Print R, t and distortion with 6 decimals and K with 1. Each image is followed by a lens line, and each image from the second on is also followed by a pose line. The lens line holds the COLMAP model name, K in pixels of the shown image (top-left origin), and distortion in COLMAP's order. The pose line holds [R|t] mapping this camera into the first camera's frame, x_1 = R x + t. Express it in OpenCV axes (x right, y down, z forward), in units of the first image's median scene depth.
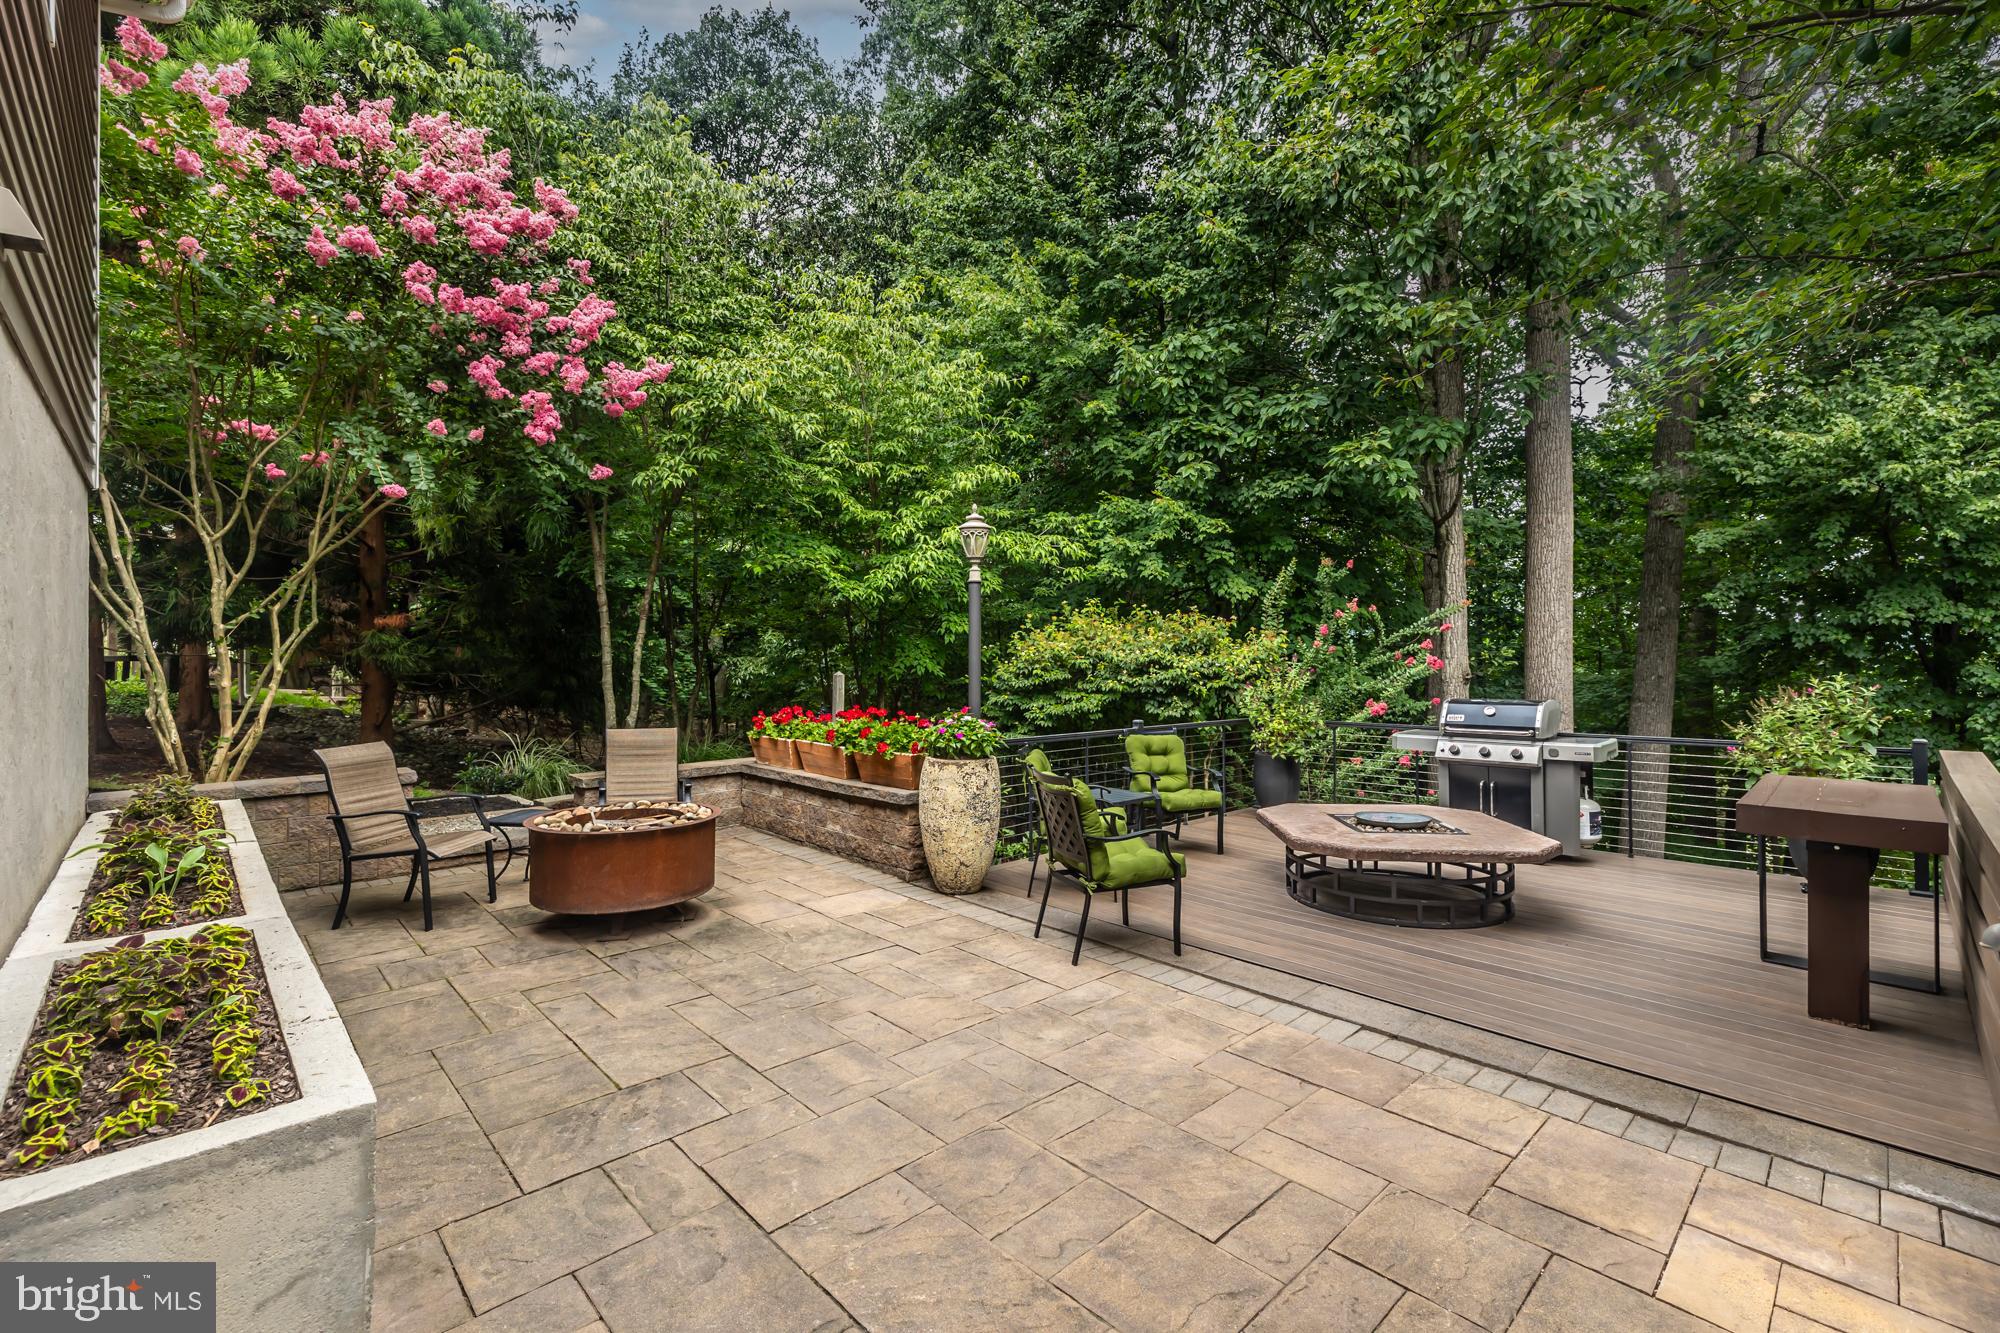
lens RADIAL K [[860.8, 0, 1001.1], [0, 860.8, 653.6], [0, 0, 1]] dist [-0.001533, -0.000076]
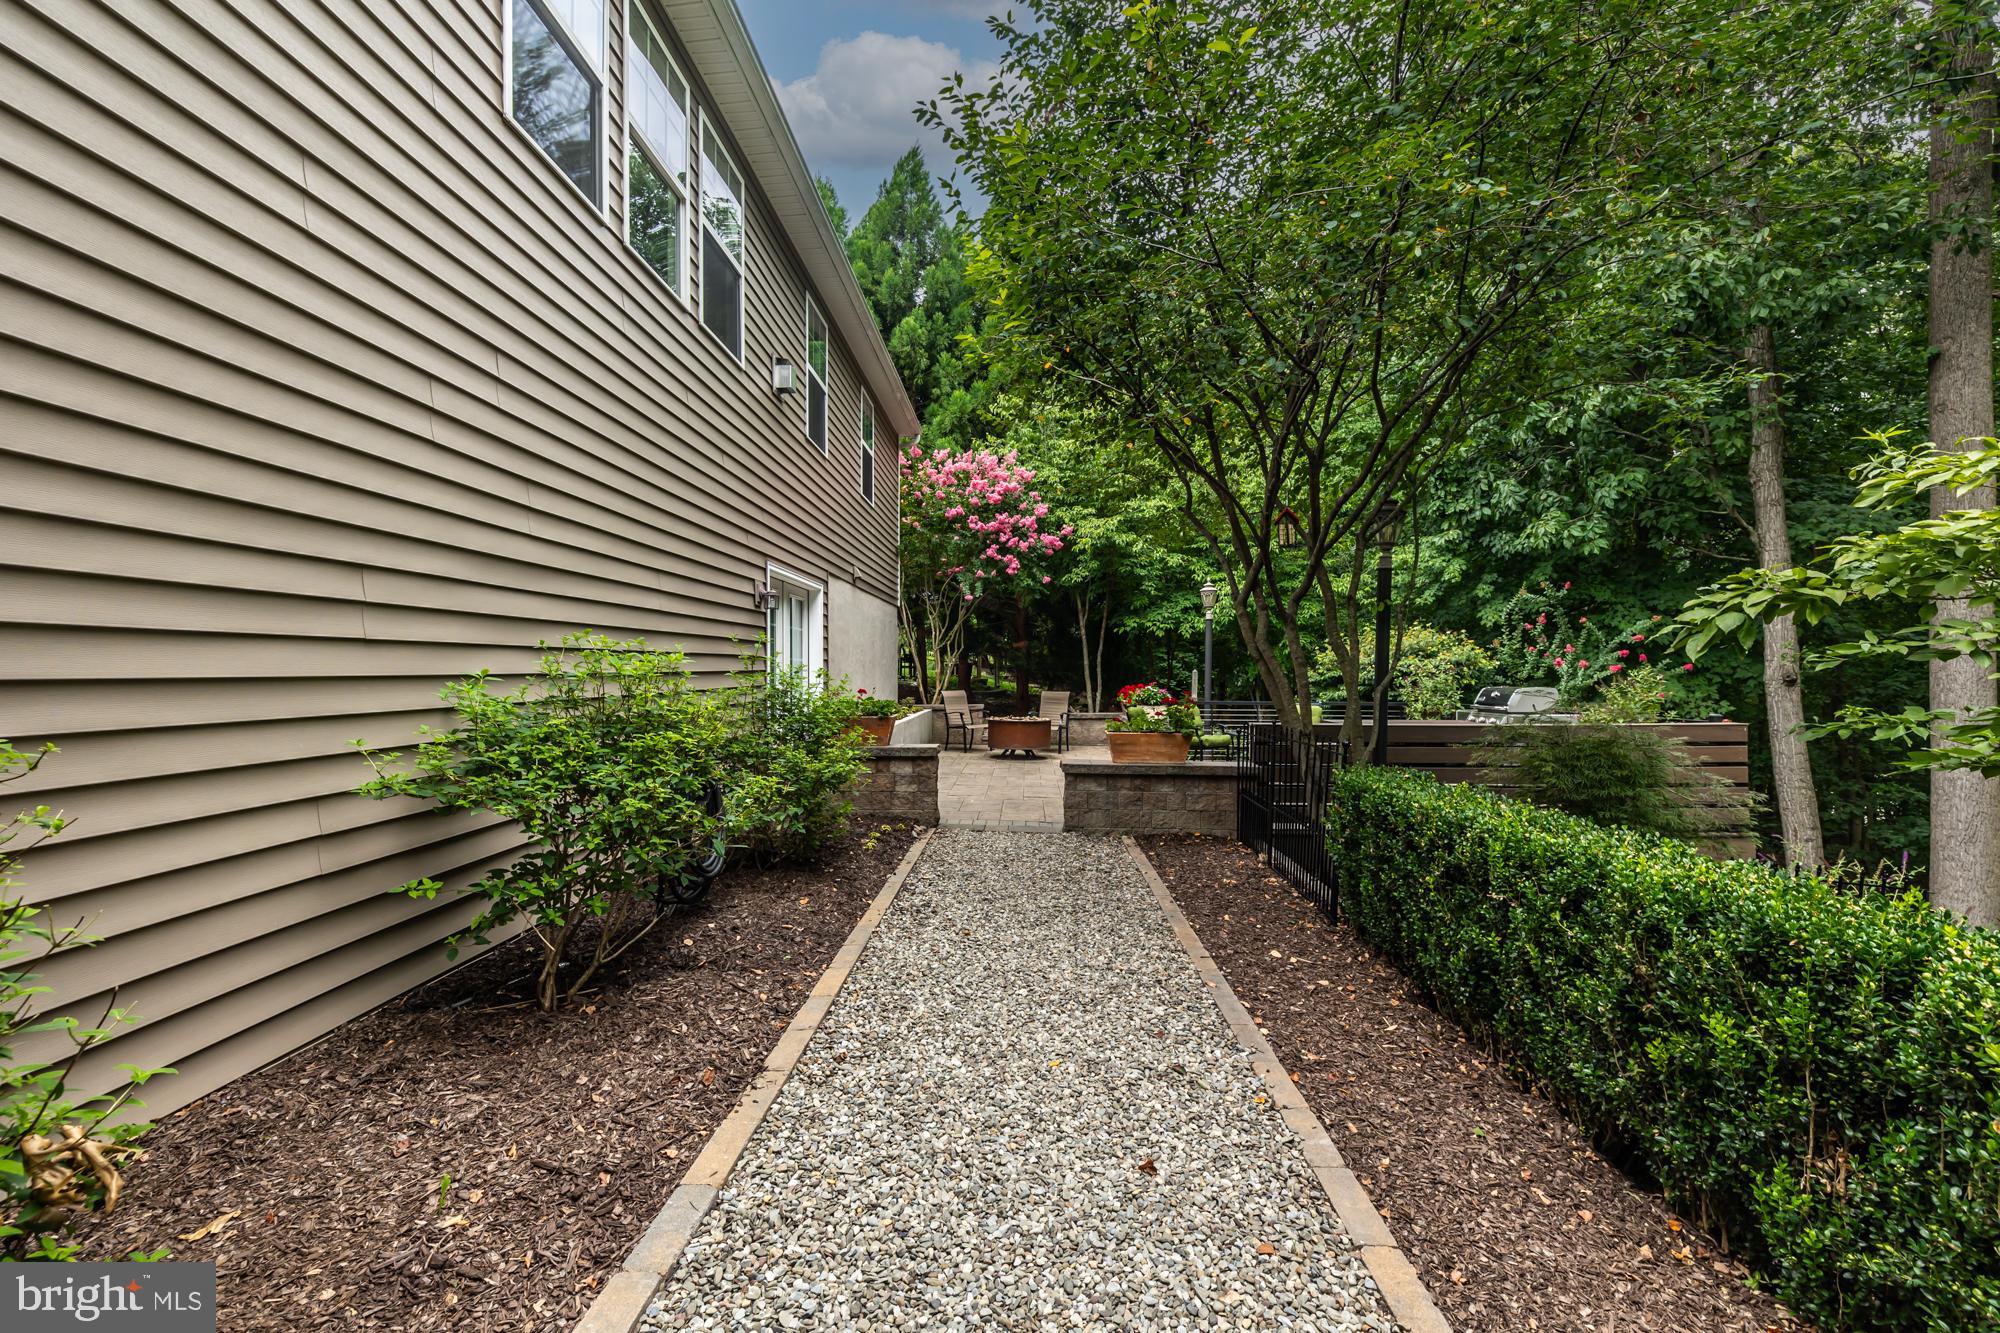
lens RADIAL K [[860.8, 0, 1000.2], [0, 860.8, 670.0], [0, 0, 1]] dist [-0.001533, -0.000076]
pose [[0.701221, 0.003409, -0.712936, 1.241805], [-0.000846, 0.999992, 0.003949, 0.023061], [0.712944, -0.002166, 0.701218, -0.792581]]
